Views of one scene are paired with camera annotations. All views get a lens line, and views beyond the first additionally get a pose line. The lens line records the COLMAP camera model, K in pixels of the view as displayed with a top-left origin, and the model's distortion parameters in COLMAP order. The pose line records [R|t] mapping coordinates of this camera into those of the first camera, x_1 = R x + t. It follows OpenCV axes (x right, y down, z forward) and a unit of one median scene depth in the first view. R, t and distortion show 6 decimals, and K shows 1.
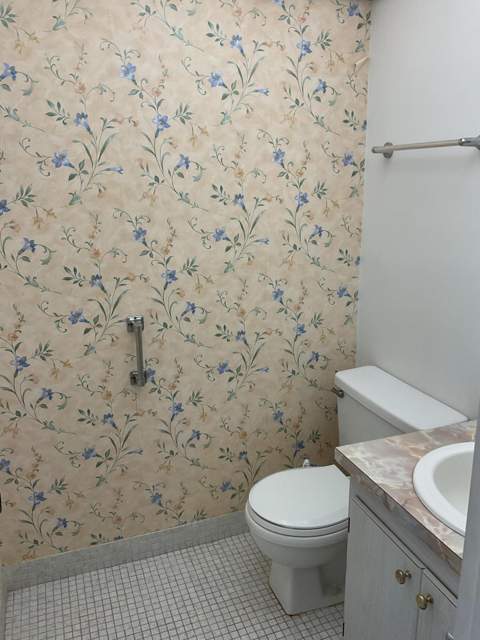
lens RADIAL K [[532.2, 0, 240.0], [0, 532.2, 320.0], [0, 0, 1]] dist [0.113465, -0.233017]
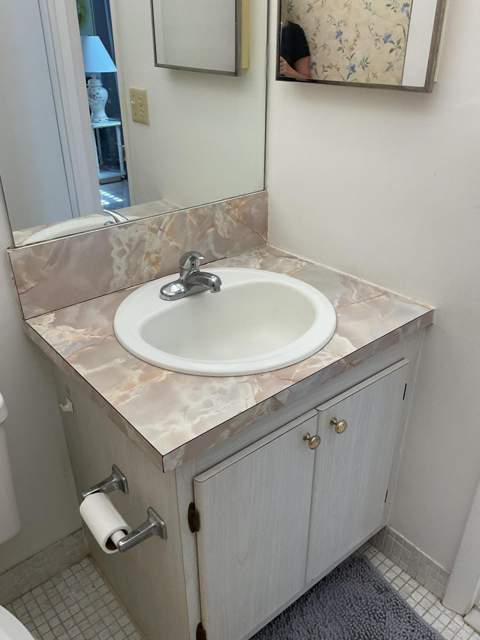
lens RADIAL K [[532.2, 0, 240.0], [0, 532.2, 320.0], [0, 0, 1]] dist [0.113465, -0.233017]
pose [[-0.343849, -0.448451, 0.825021, -0.252485], [0.237854, 0.808346, 0.538519, -0.160784], [-0.908401, 0.381404, -0.171283, 0.997580]]
